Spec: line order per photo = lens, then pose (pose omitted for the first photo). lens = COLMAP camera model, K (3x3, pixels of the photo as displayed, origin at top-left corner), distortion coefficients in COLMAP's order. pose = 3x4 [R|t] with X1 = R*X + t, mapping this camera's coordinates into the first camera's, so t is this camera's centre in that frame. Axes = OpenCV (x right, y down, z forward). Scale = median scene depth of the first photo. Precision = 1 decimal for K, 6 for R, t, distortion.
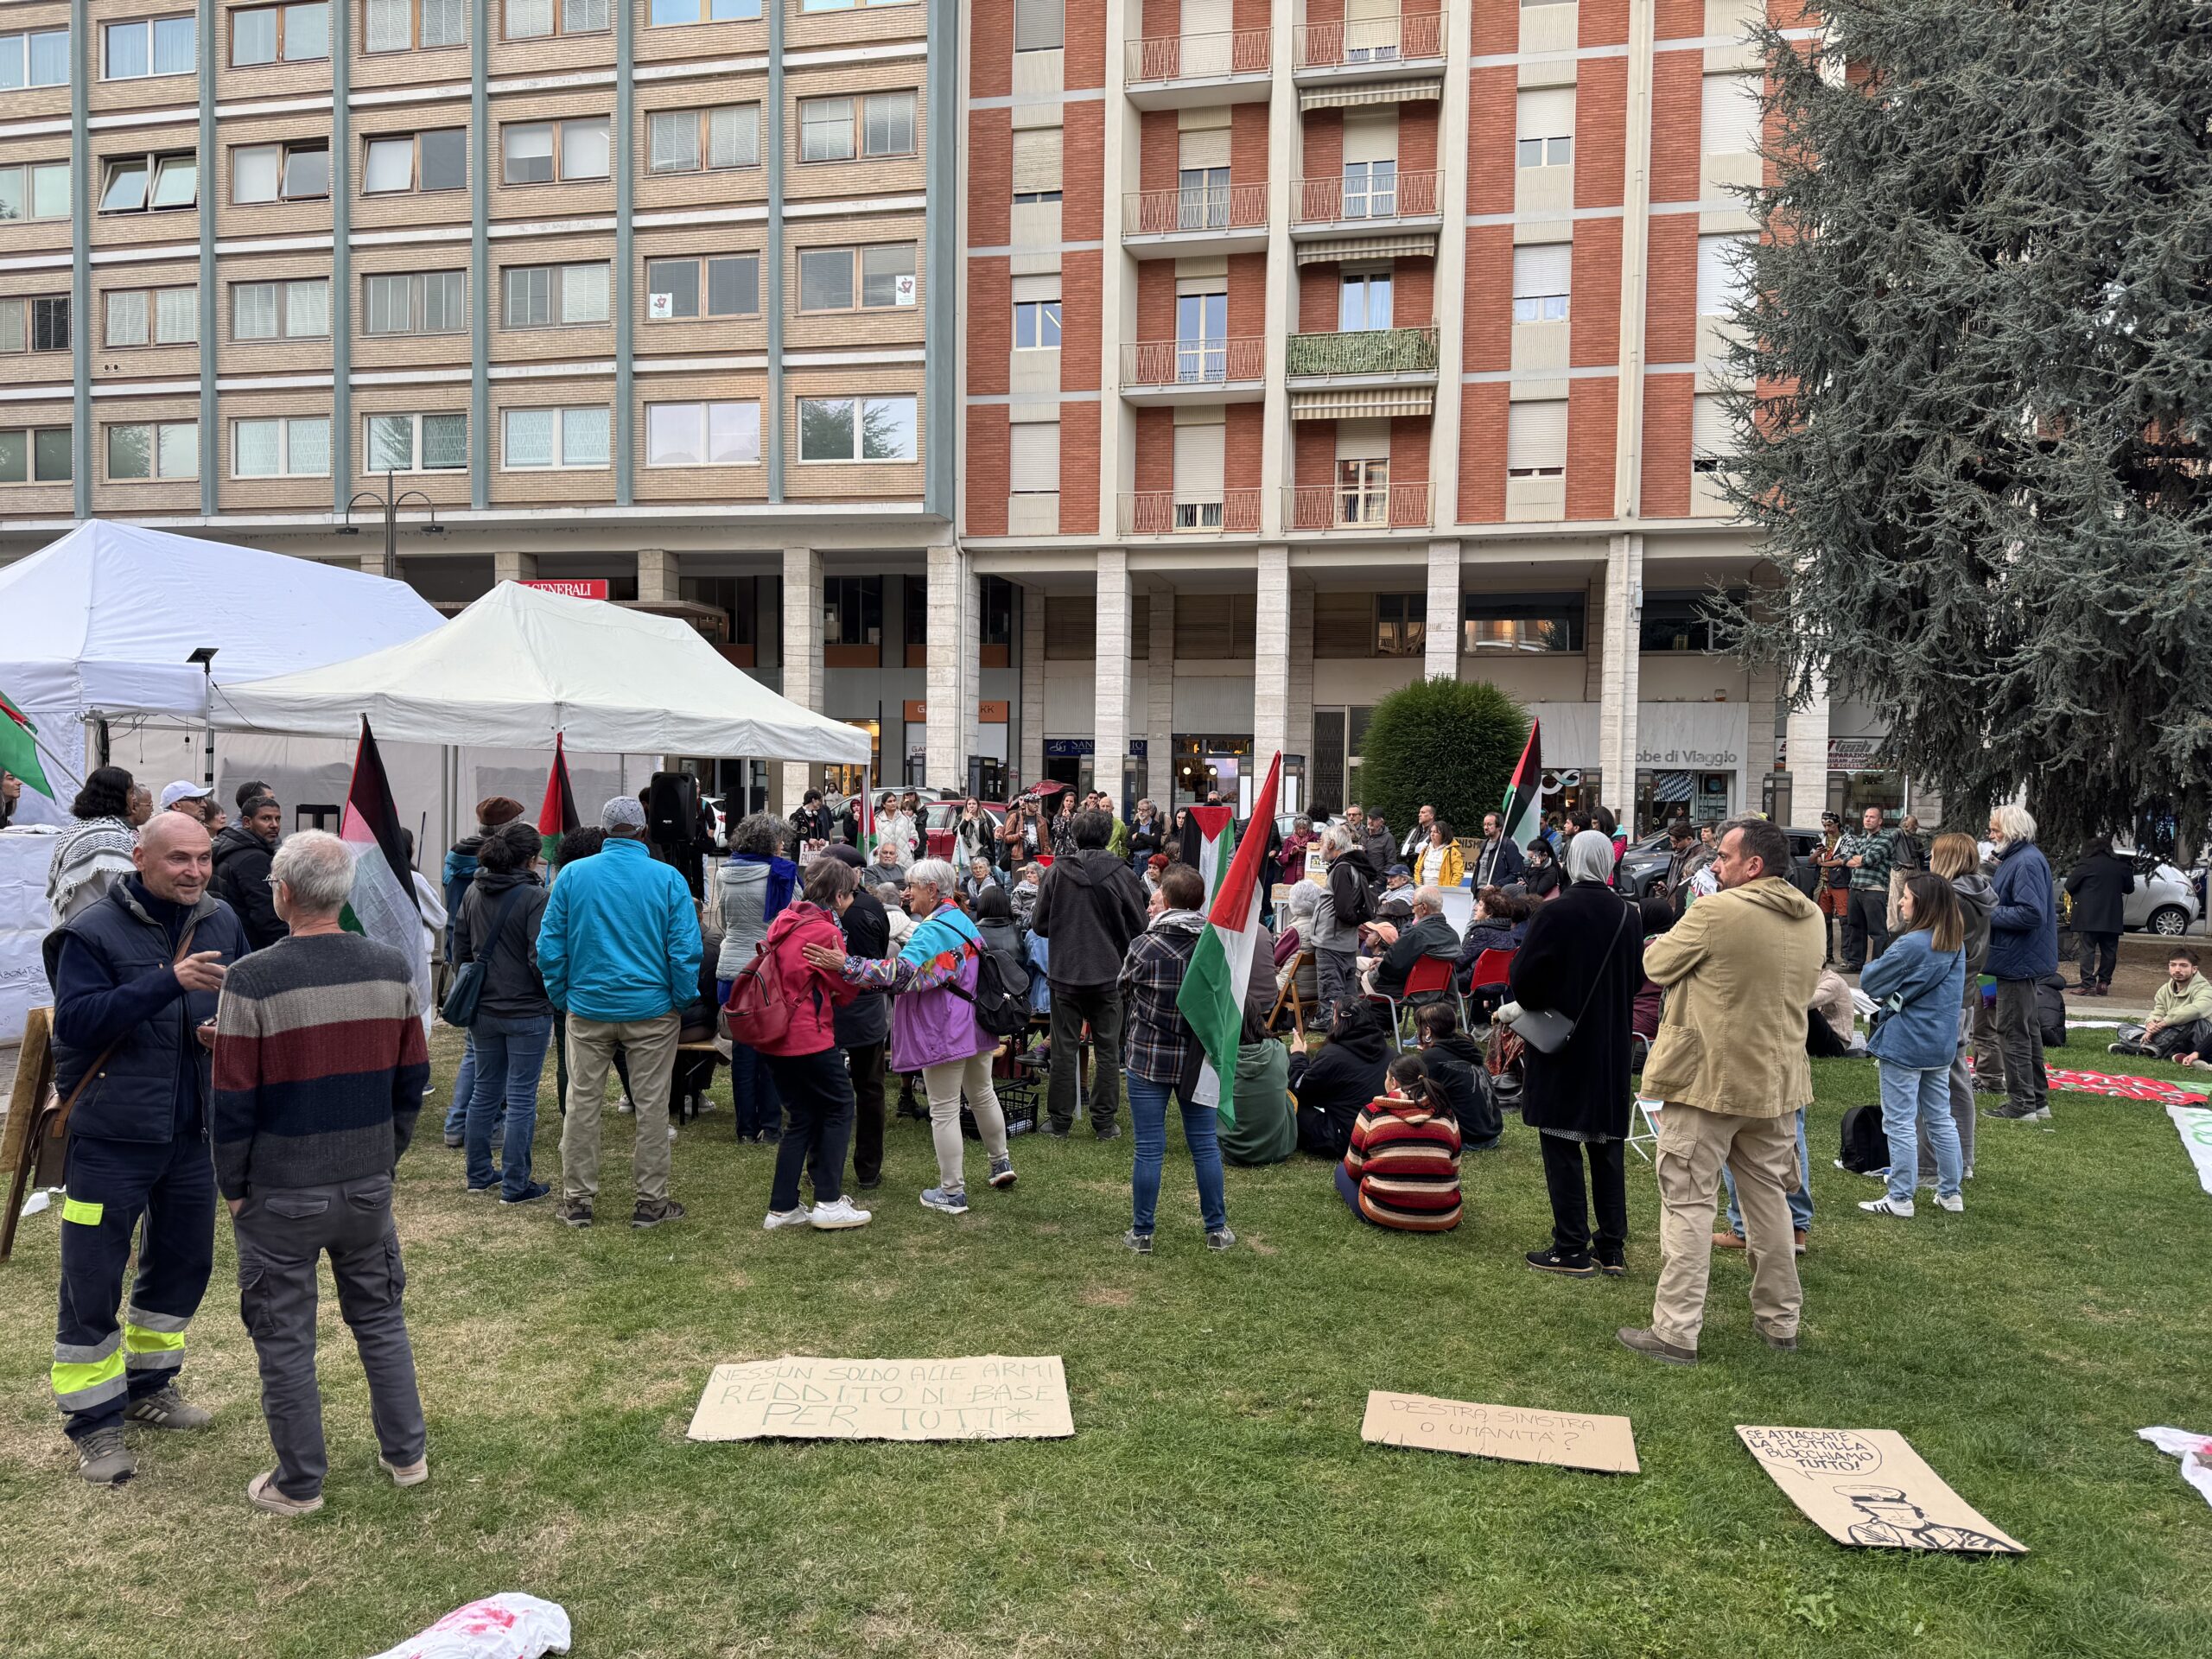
lens RADIAL K [[1039.0, 0, 1106.0], [0, 1039.0, 829.5], [0, 0, 1]] dist [-0.001141, 0.000028]
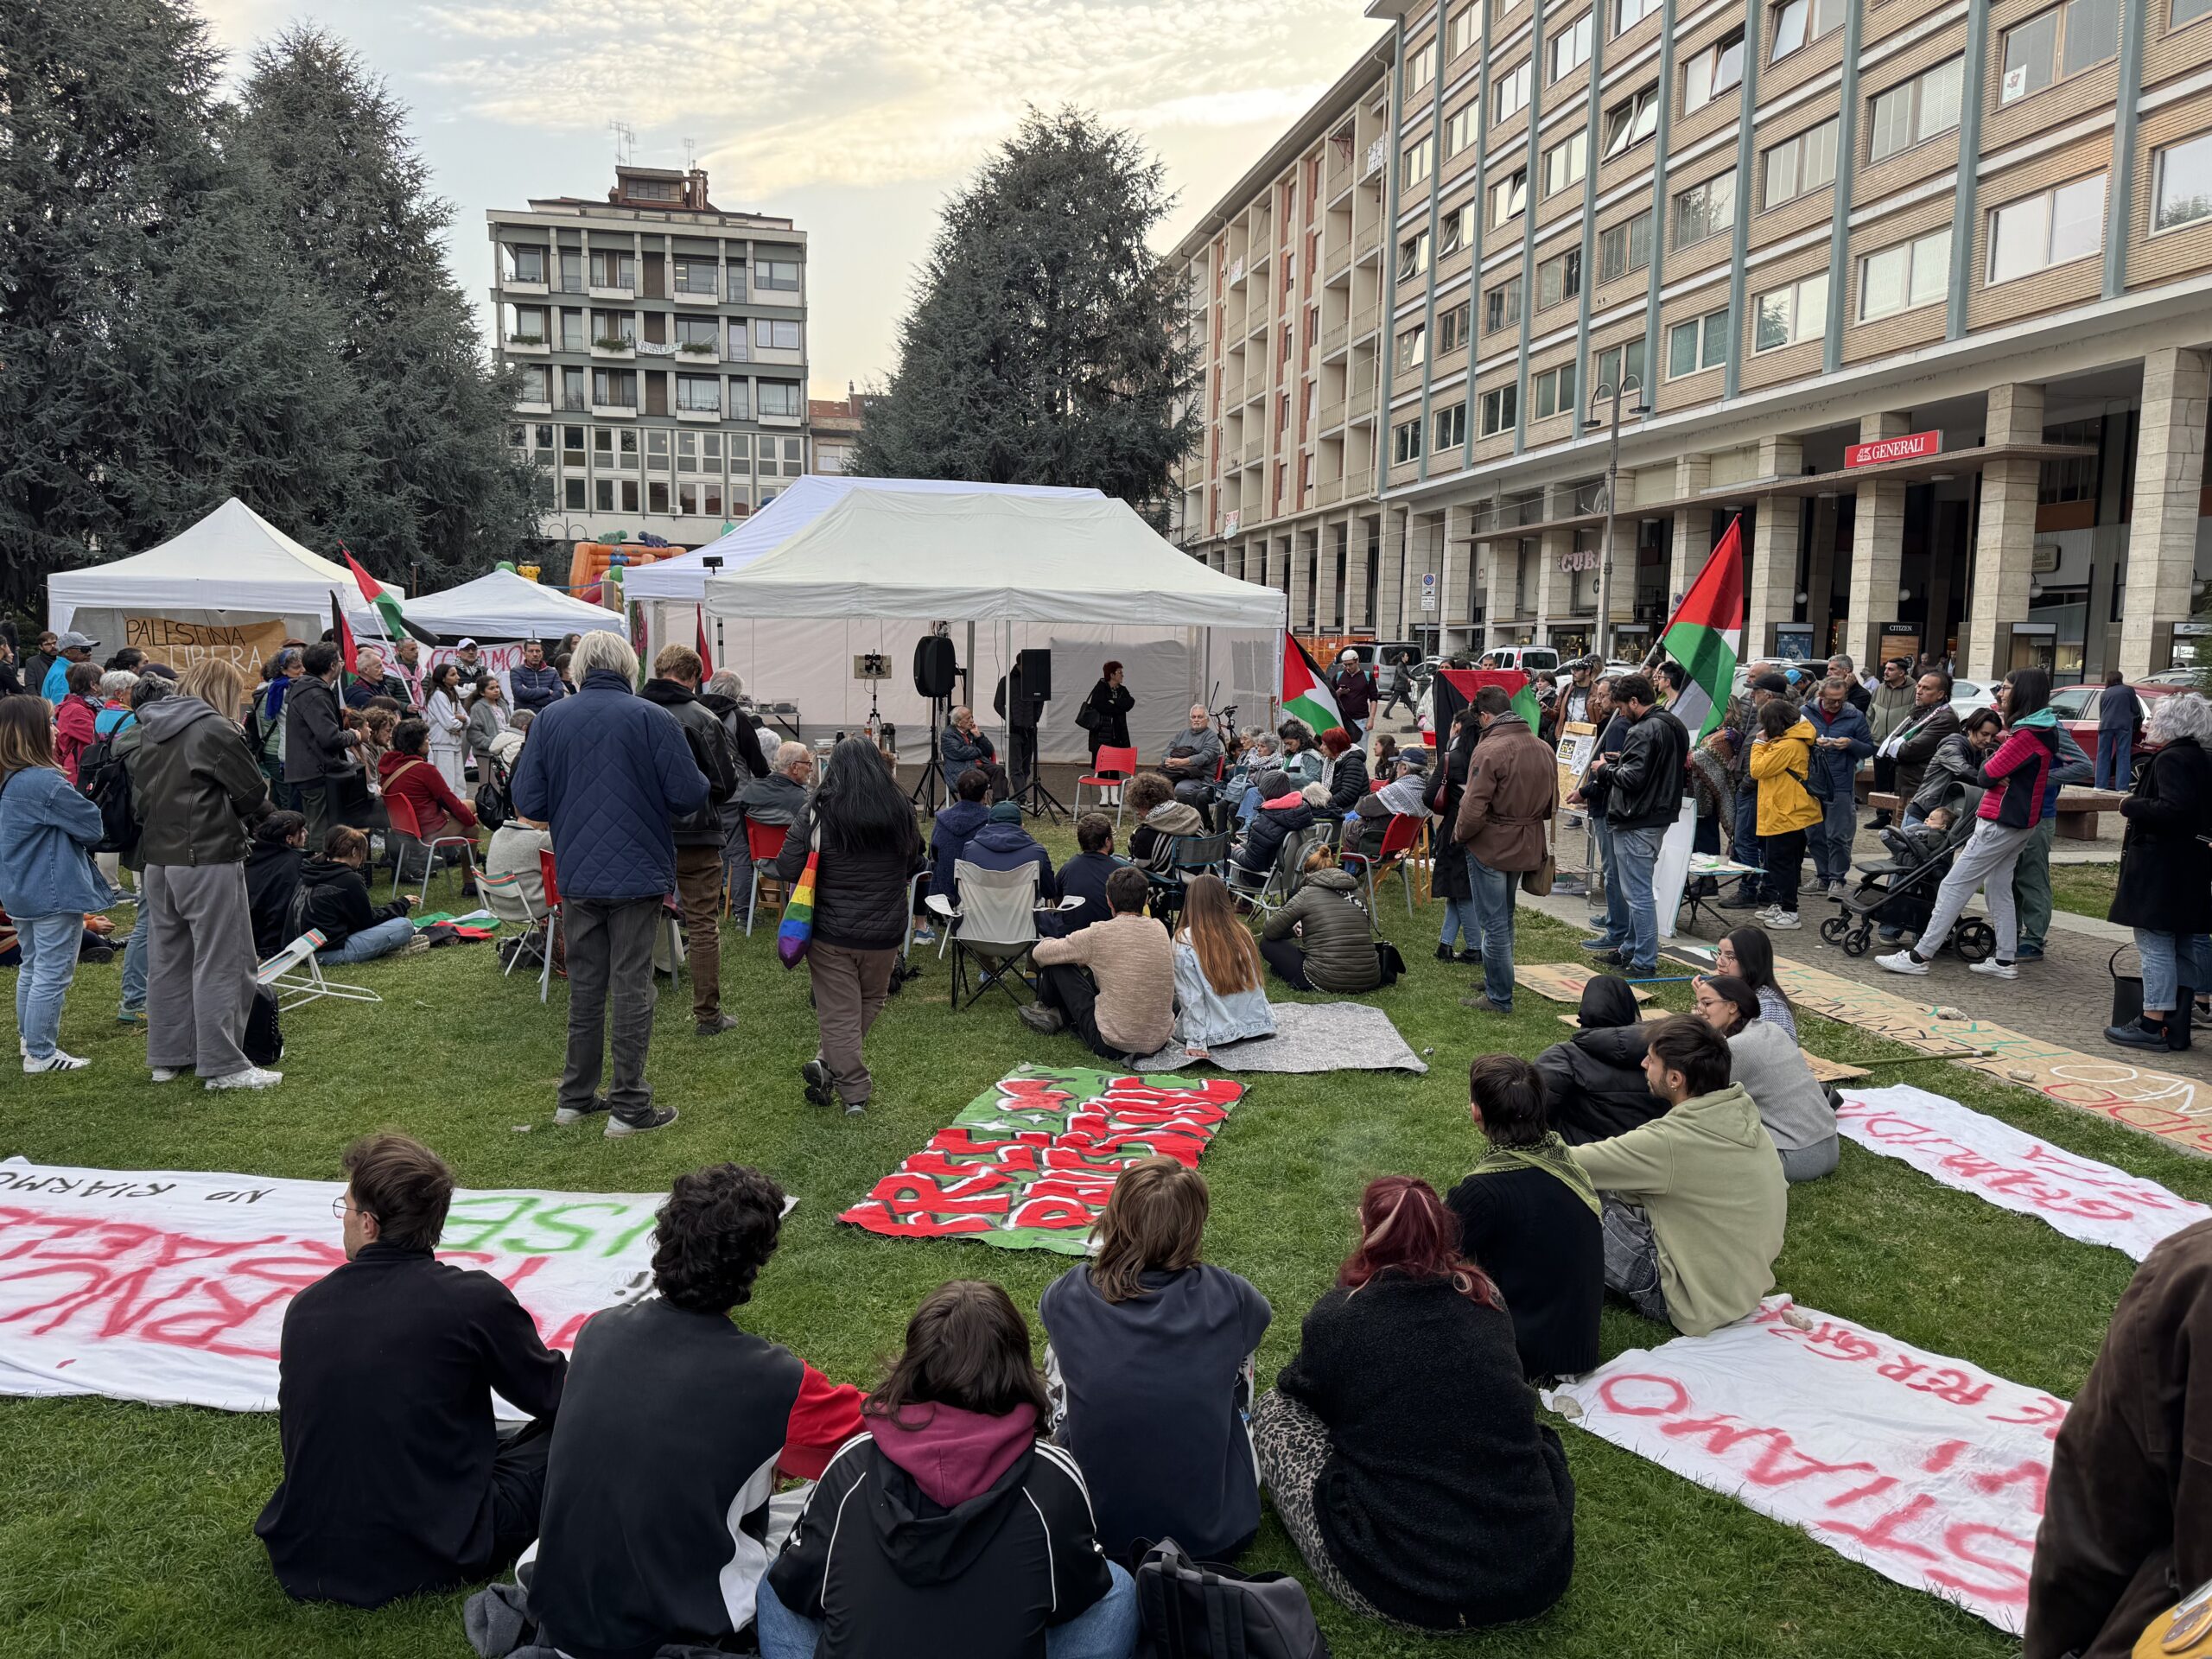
lens RADIAL K [[1672.9, 0, 1106.0], [0, 1672.9, 869.6], [0, 0, 1]] dist [-0.022856, 0.001303]
pose [[0.329101, 0.105795, -0.938349, 0.623349], [-0.048504, 0.994286, 0.095090, 0.022288], [0.943048, 0.014219, 0.332352, -0.097970]]
